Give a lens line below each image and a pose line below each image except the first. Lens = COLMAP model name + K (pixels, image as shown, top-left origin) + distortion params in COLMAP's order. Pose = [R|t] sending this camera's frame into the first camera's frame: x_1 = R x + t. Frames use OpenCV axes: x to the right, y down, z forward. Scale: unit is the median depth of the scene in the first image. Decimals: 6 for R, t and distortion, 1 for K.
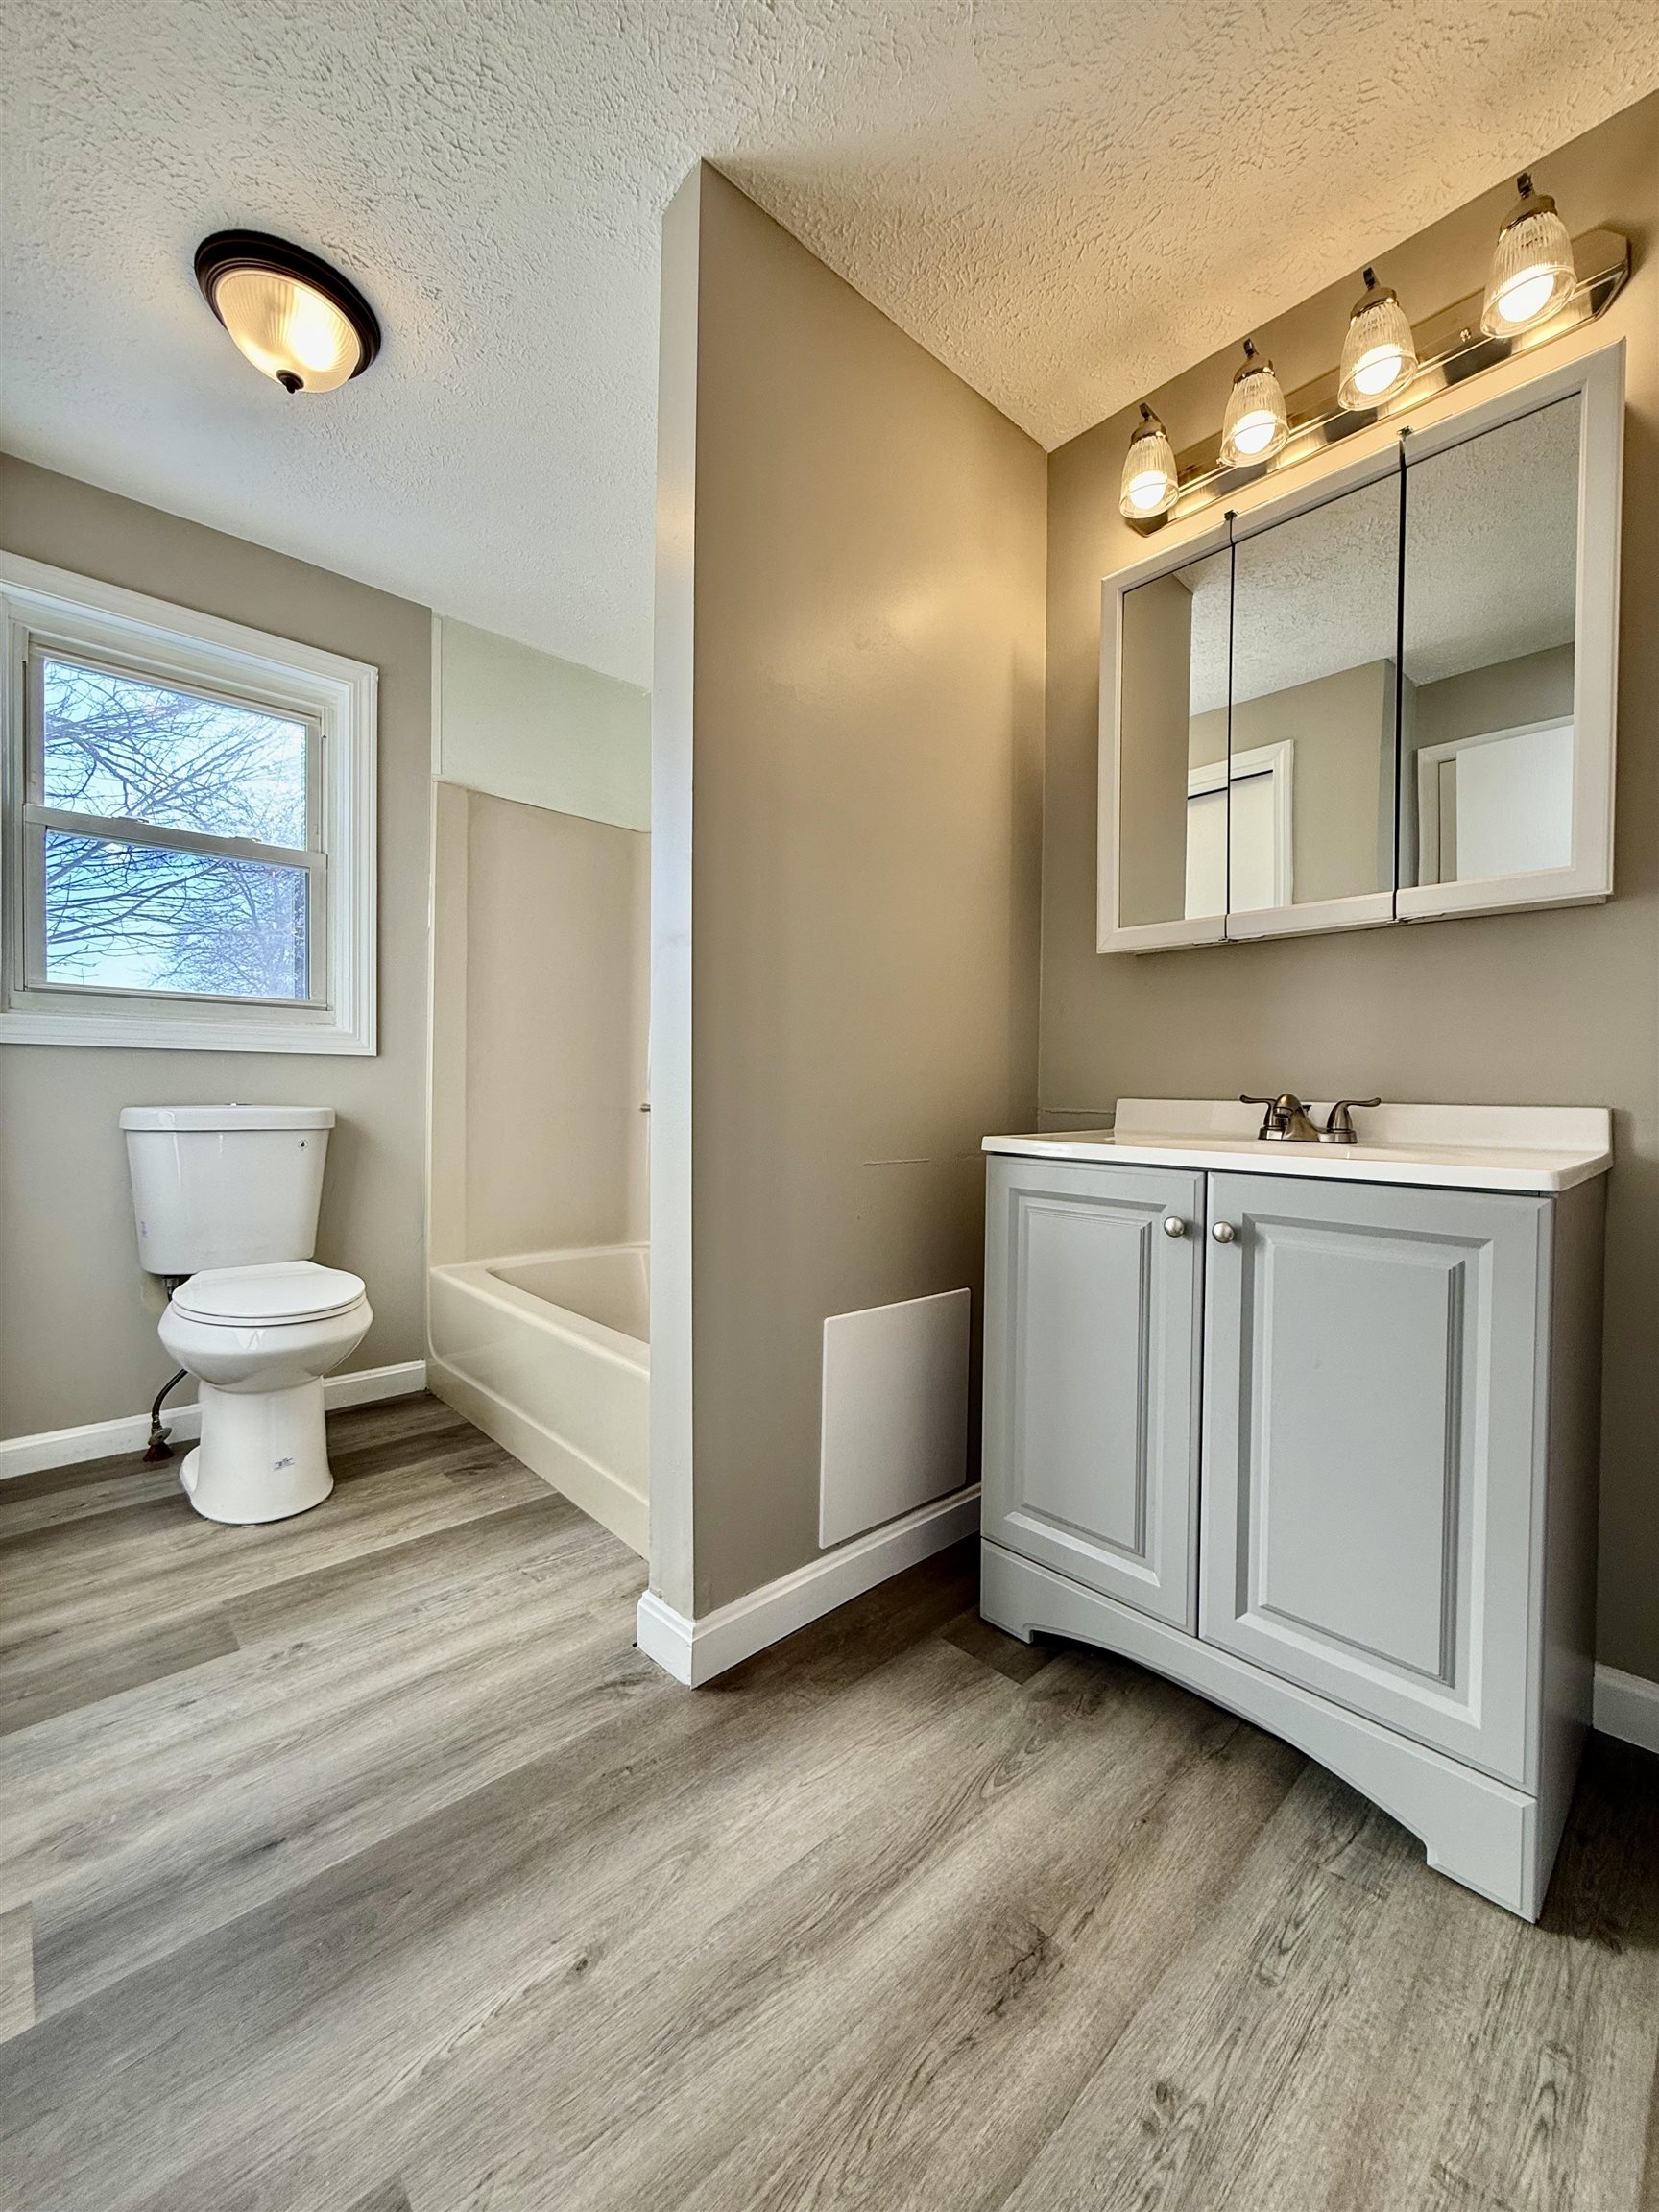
lens RADIAL K [[873.6, 0, 837.5], [0, 873.6, 1101.7], [0, 0, 1]] dist [-0.001221, 0.001288]
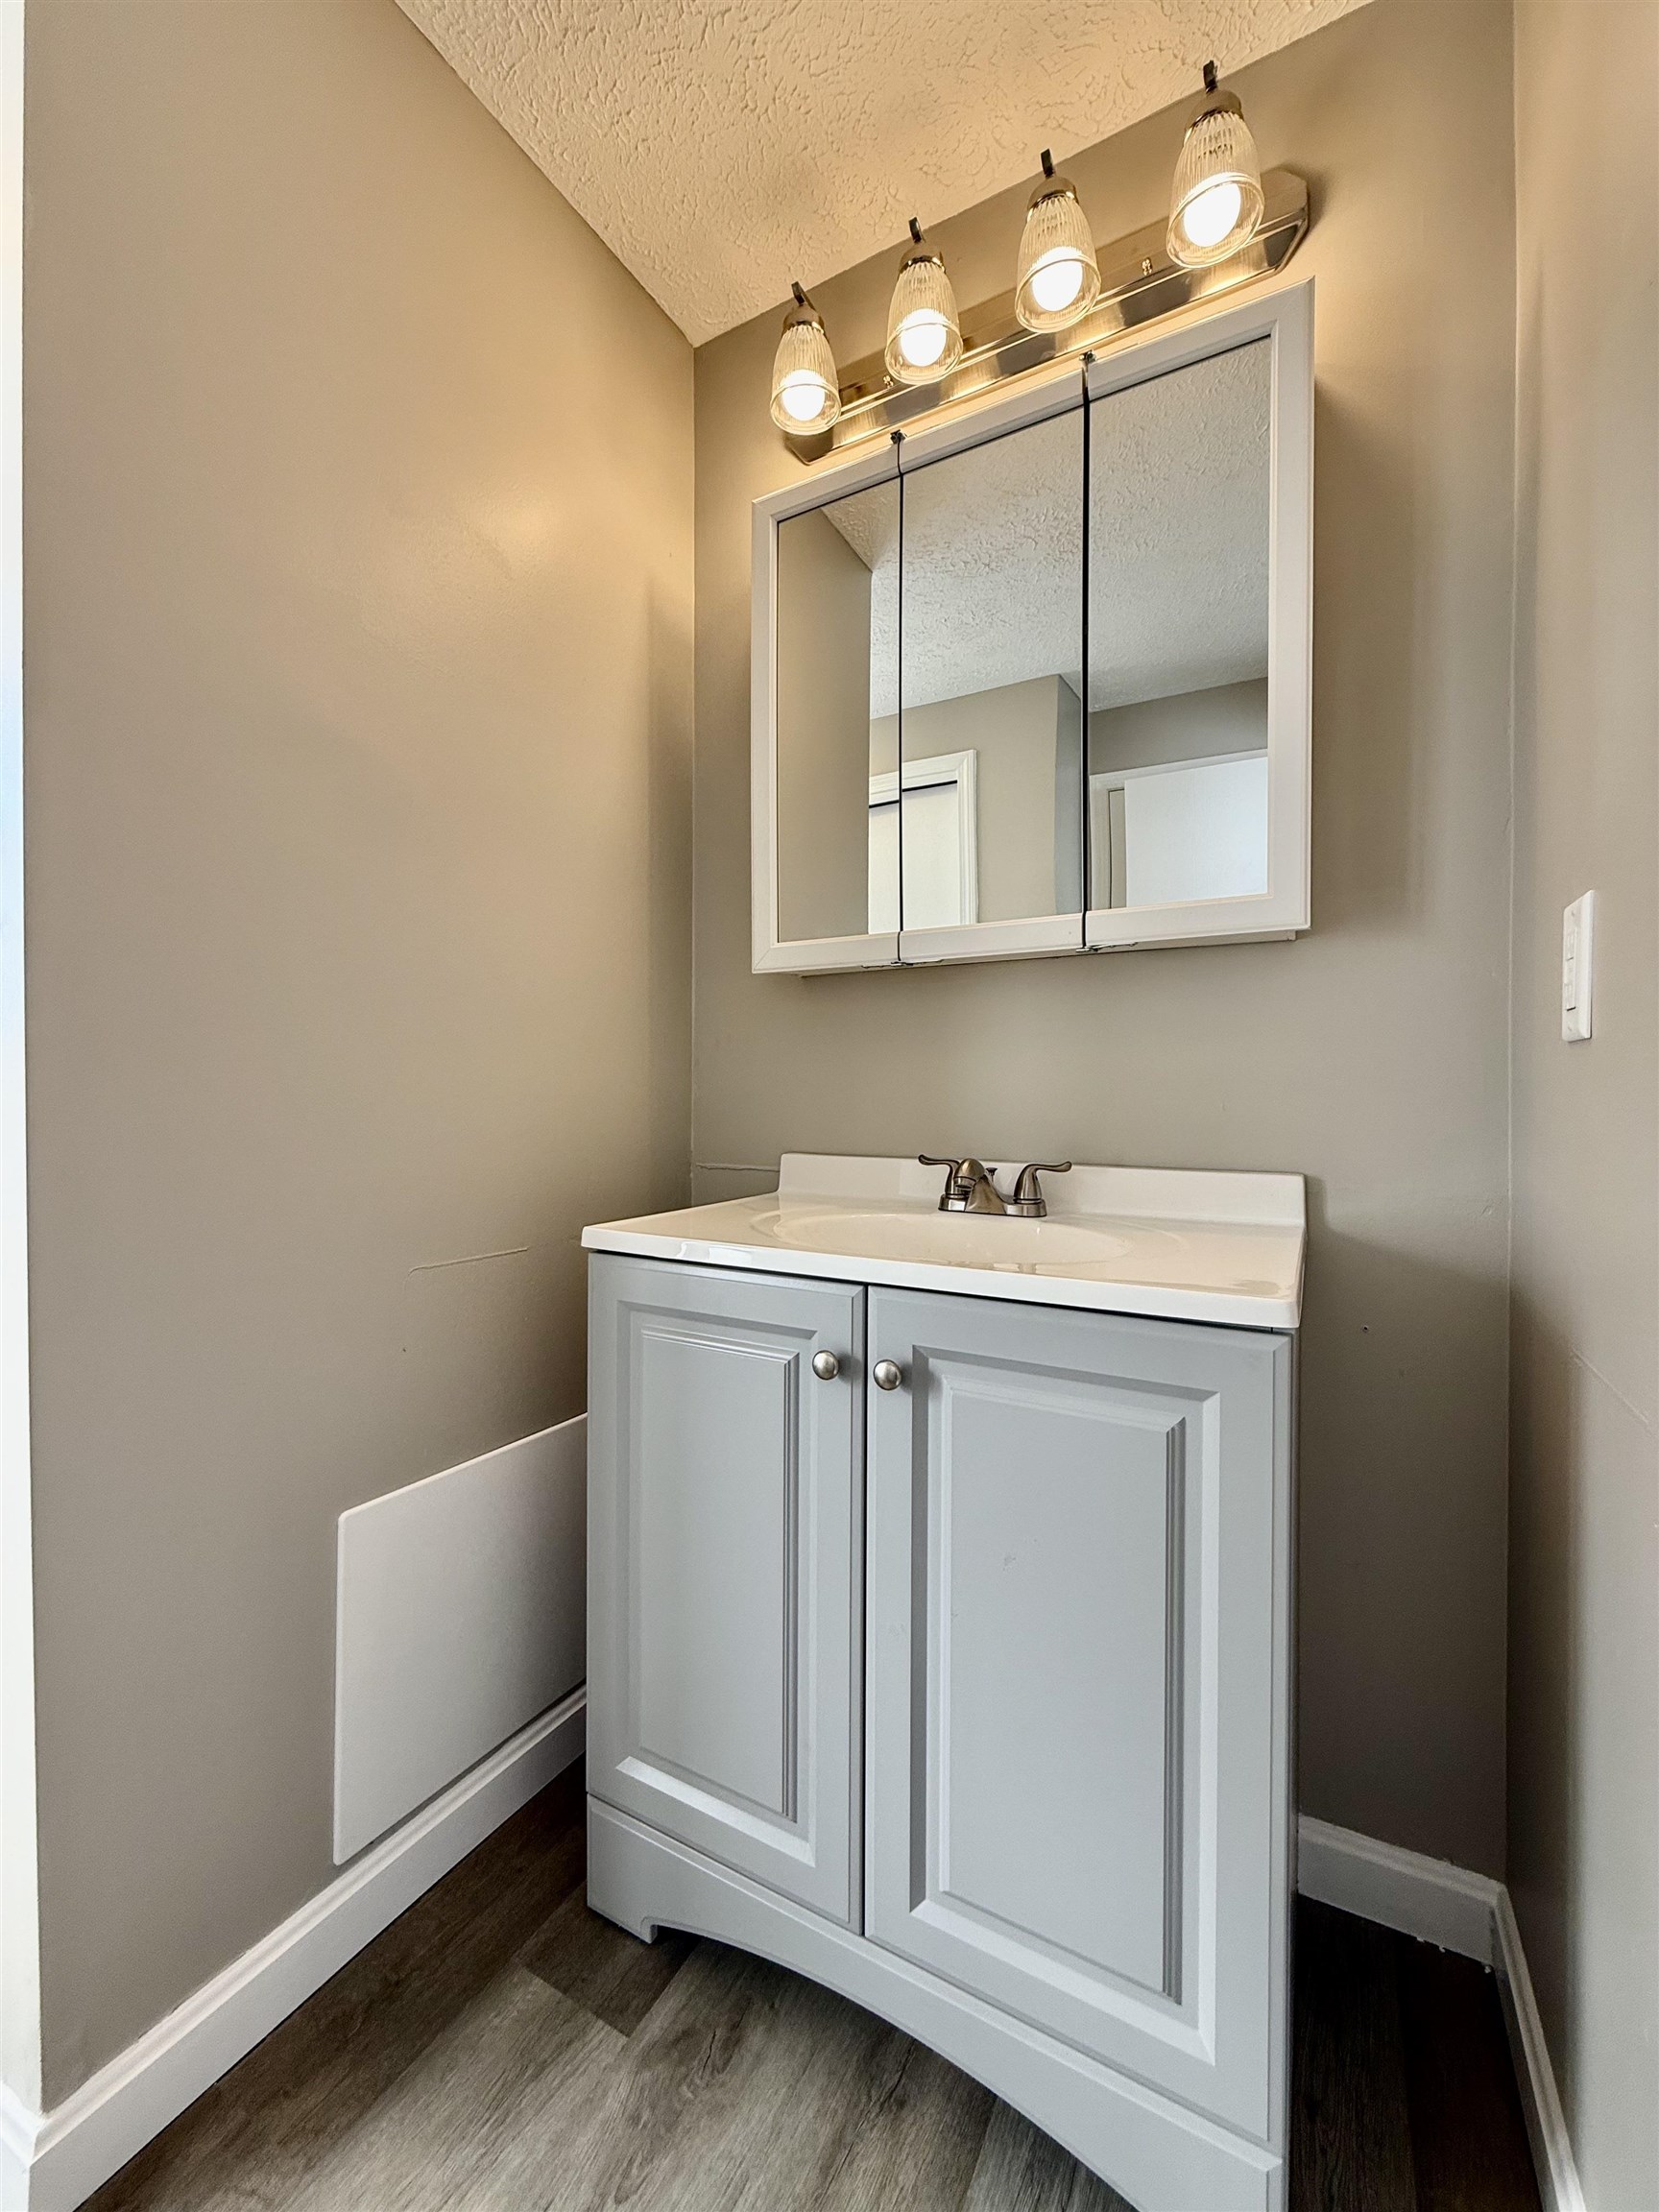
lens RADIAL K [[873.6, 0, 829.4], [0, 873.6, 1104.1], [0, 0, 1]] dist [-0.001221, 0.001288]
pose [[0.953802, -0.009981, 0.300270, 0.149817], [0.011743, 0.999923, -0.004065, -0.056550], [-0.300207, 0.007403, 0.953845, 0.269941]]
